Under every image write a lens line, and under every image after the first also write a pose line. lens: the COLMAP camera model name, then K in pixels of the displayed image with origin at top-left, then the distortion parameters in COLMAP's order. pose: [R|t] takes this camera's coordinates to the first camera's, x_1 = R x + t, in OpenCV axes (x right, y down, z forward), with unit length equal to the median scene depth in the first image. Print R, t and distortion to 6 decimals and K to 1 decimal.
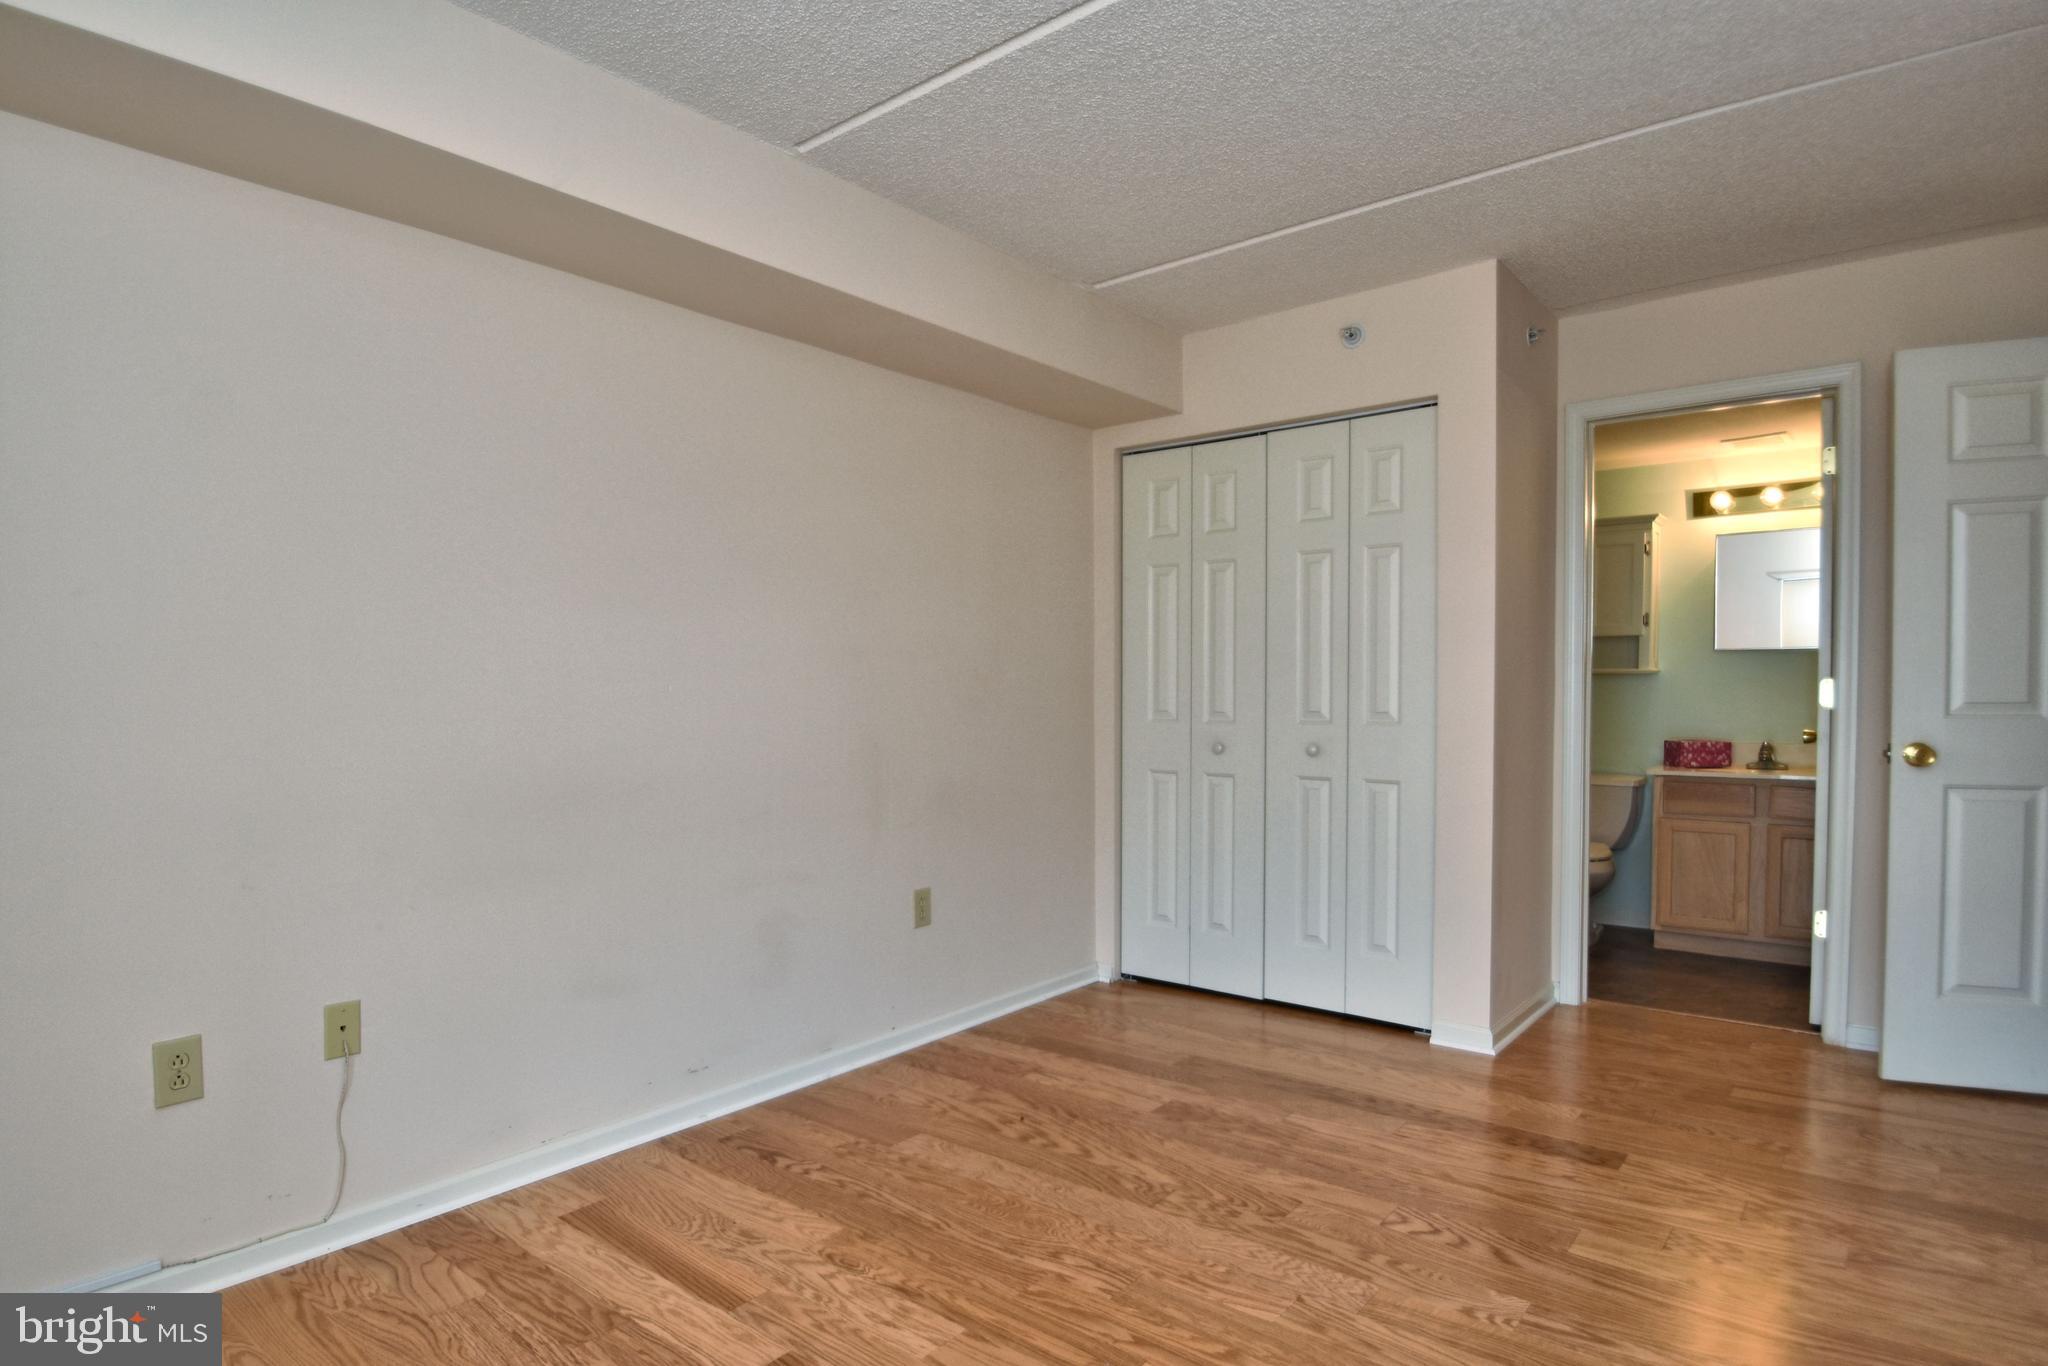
lens RADIAL K [[1099.2, 0, 979.7], [0, 1099.2, 708.2], [0, 0, 1]] dist [0.000533, -0.022857]
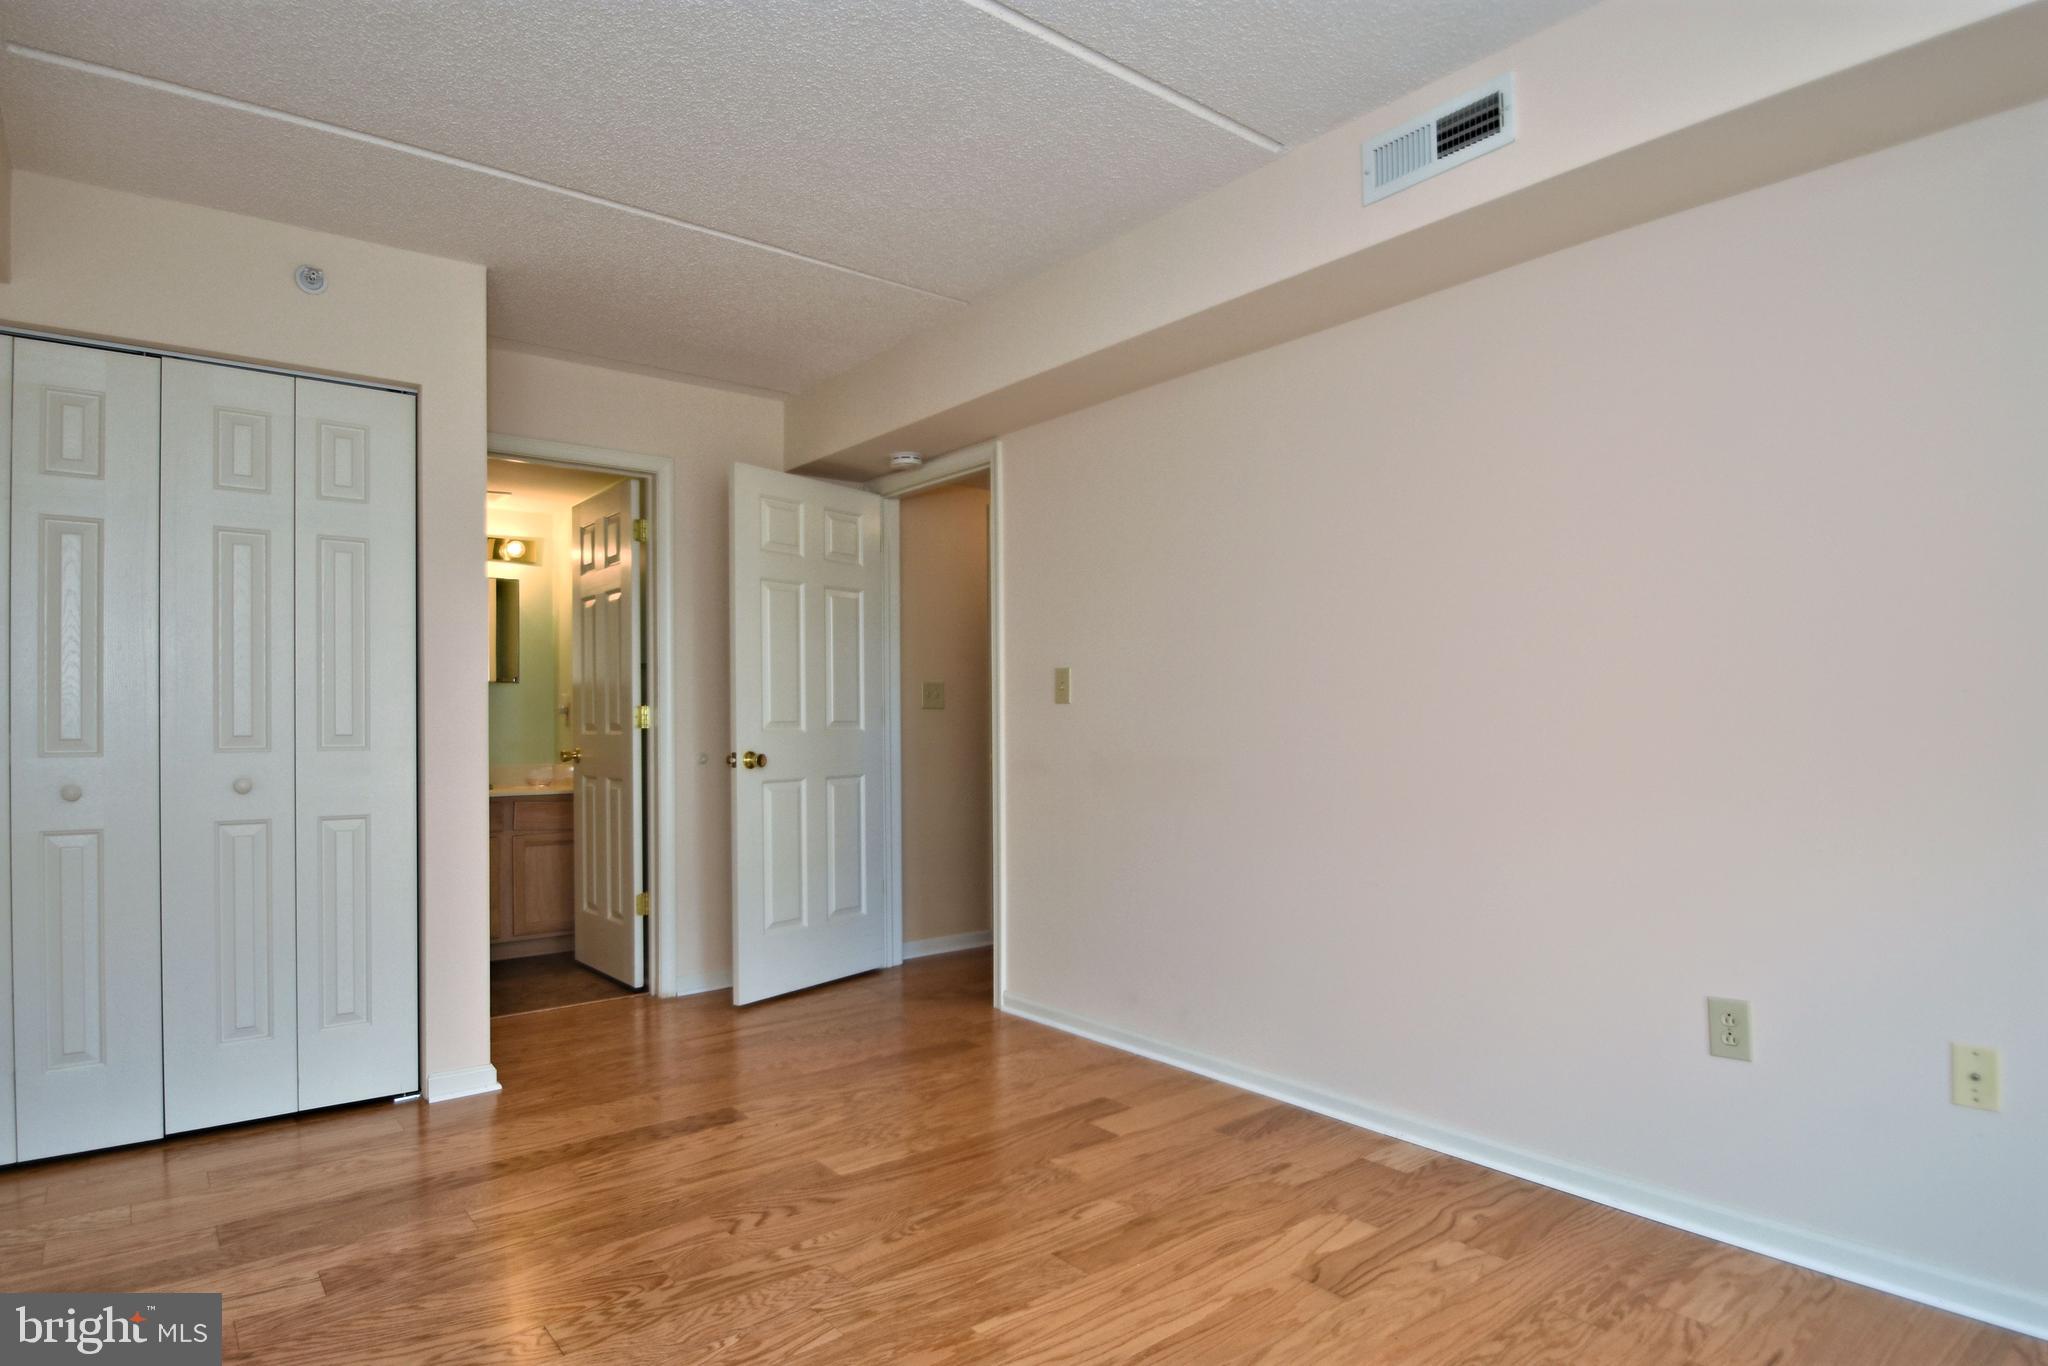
lens RADIAL K [[1099.2, 0, 979.7], [0, 1099.2, 708.2], [0, 0, 1]] dist [0.000533, -0.022857]
pose [[0.209582, 0.019146, 0.977604, -0.429823], [0.020071, 0.999513, -0.023878, 0.015957], [-0.977585, 0.024626, 0.209096, 0.419865]]
